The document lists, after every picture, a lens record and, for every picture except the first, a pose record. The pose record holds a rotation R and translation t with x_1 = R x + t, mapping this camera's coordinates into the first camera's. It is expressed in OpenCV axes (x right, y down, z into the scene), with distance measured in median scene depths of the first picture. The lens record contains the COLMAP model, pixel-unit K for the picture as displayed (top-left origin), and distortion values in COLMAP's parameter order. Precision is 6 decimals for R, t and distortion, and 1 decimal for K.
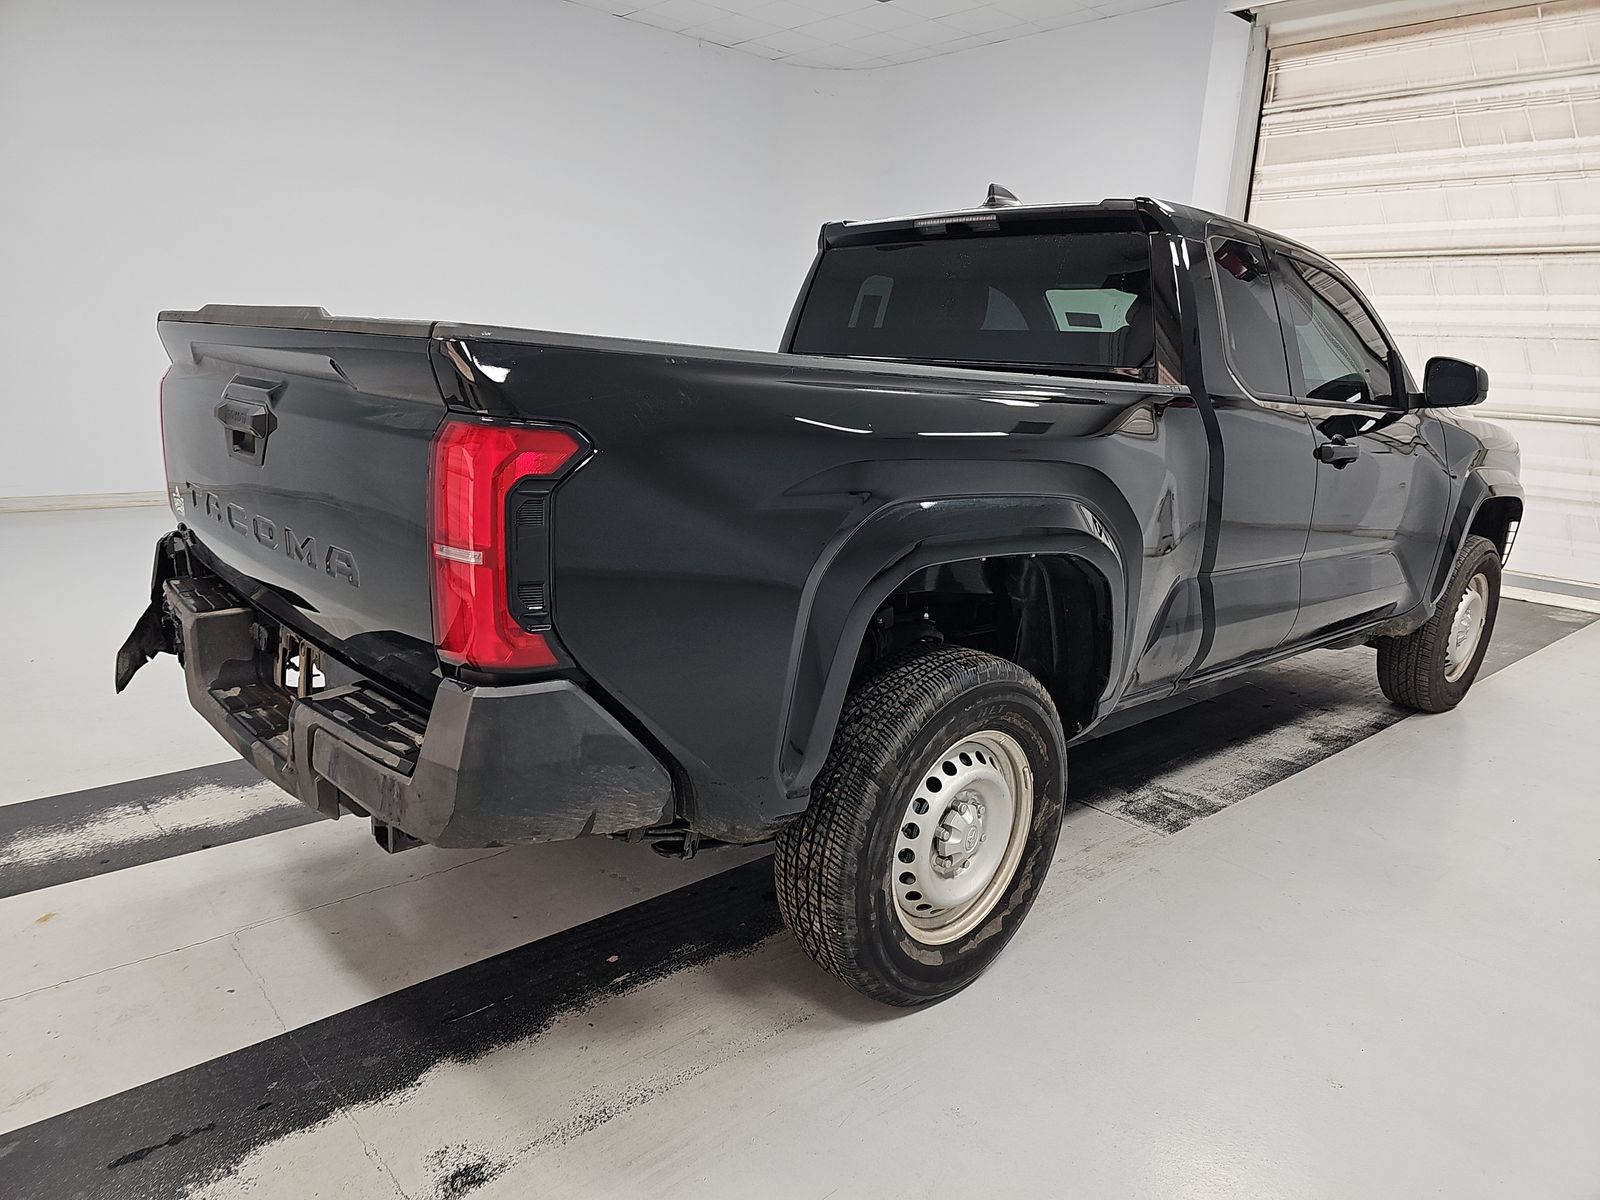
lens RADIAL K [[1055.0, 0, 778.5], [0, 1055.0, 606.4], [0, 0, 1]] dist [0.030911, -0.031859]
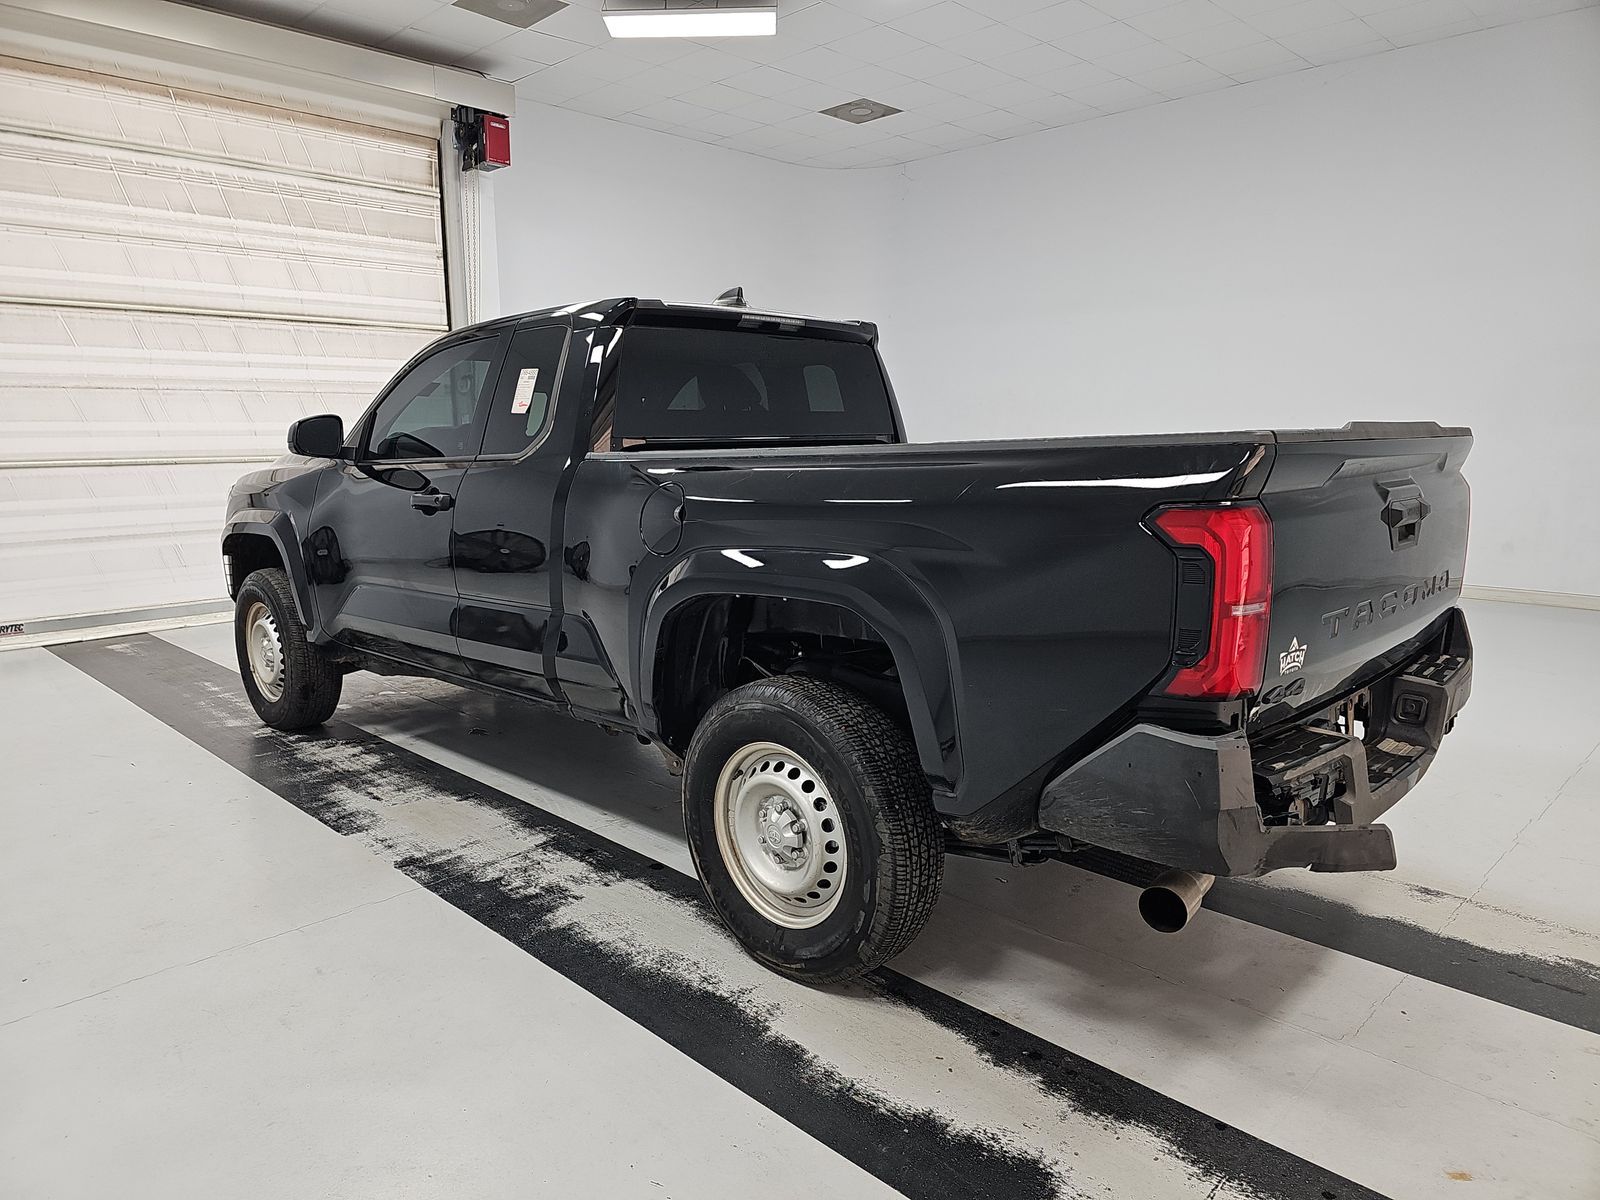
lens RADIAL K [[1060.6, 0, 790.2], [0, 1060.6, 604.1], [0, 0, 1]] dist [0.046463, -0.051584]
pose [[-0.062532, -0.209239, 0.975863, -0.491224], [0.234801, 0.947248, 0.218149, -0.150204], [-0.970030, 0.242775, -0.010103, 0.503475]]
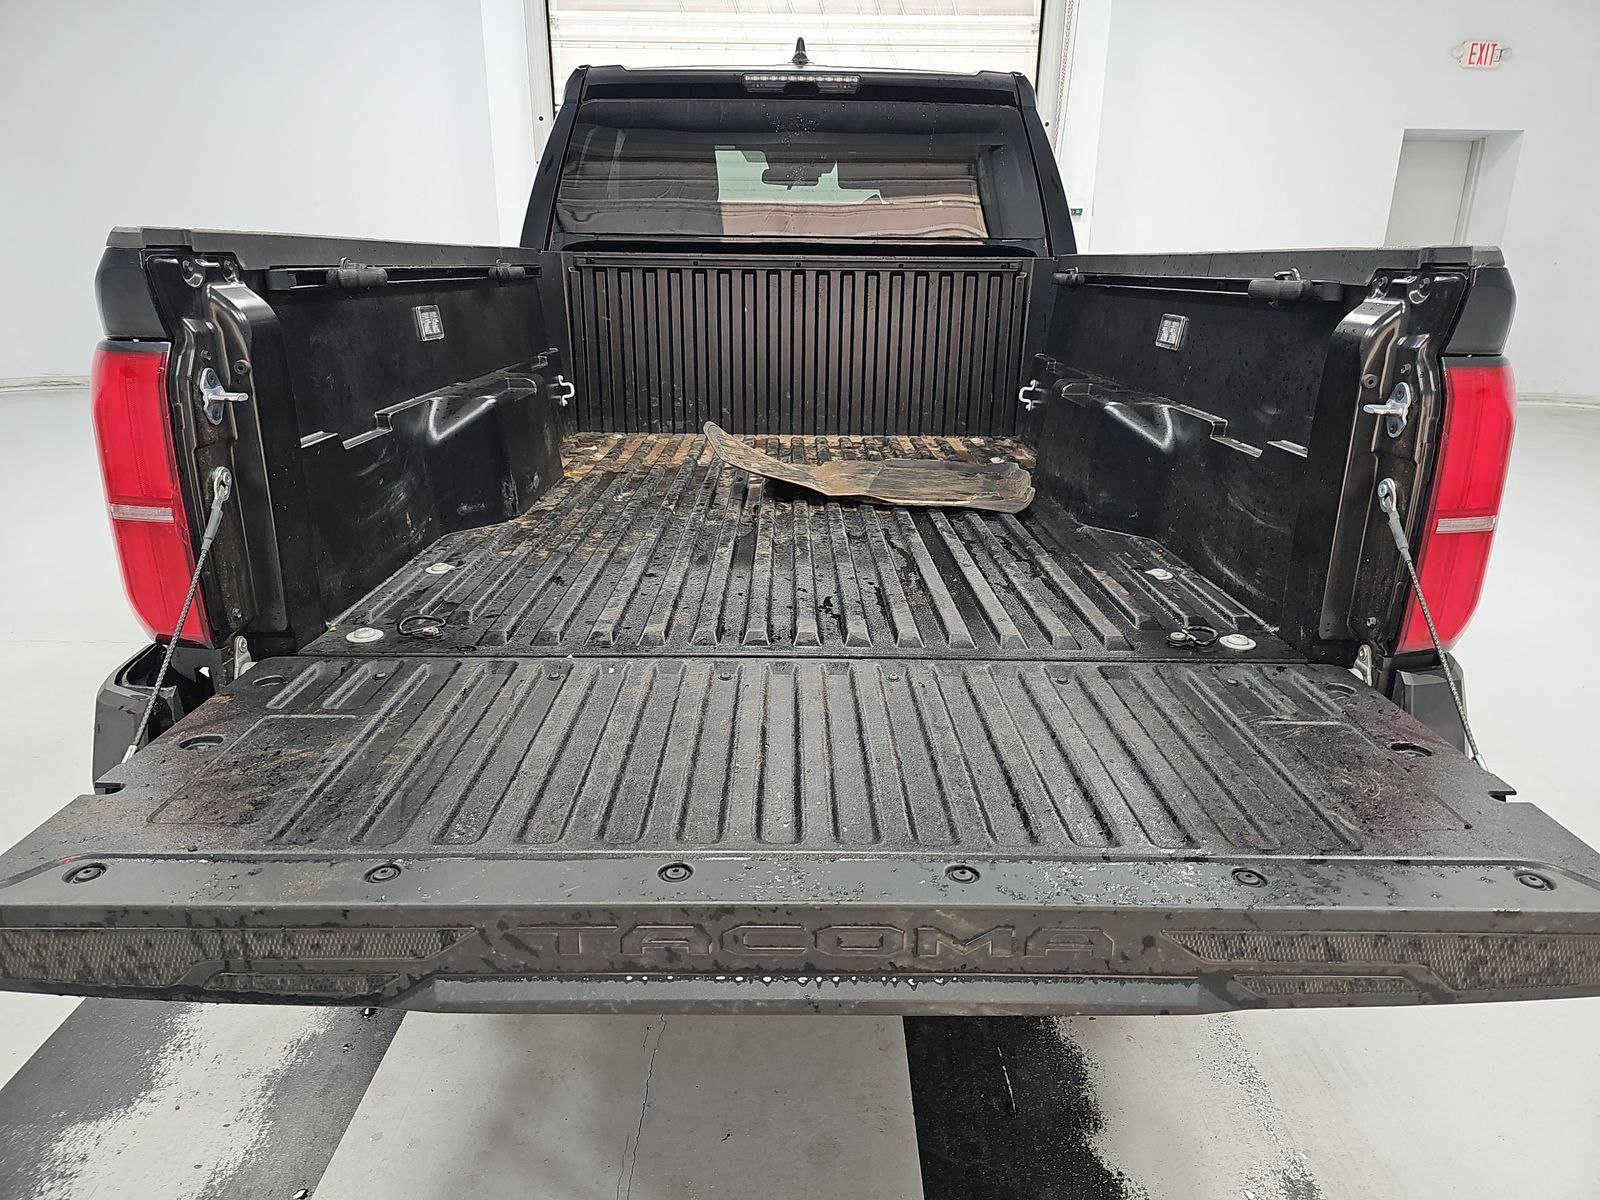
lens RADIAL K [[1067.9, 0, 800.0], [0, 1067.9, 600.0], [0, 0, 1]] dist [0.036780, -0.040137]
pose [[0.665193, -0.280826, 0.691849, -0.277714], [0.193490, 0.959757, 0.203537, -0.058567], [-0.721165, -0.001526, 0.692761, 0.171888]]
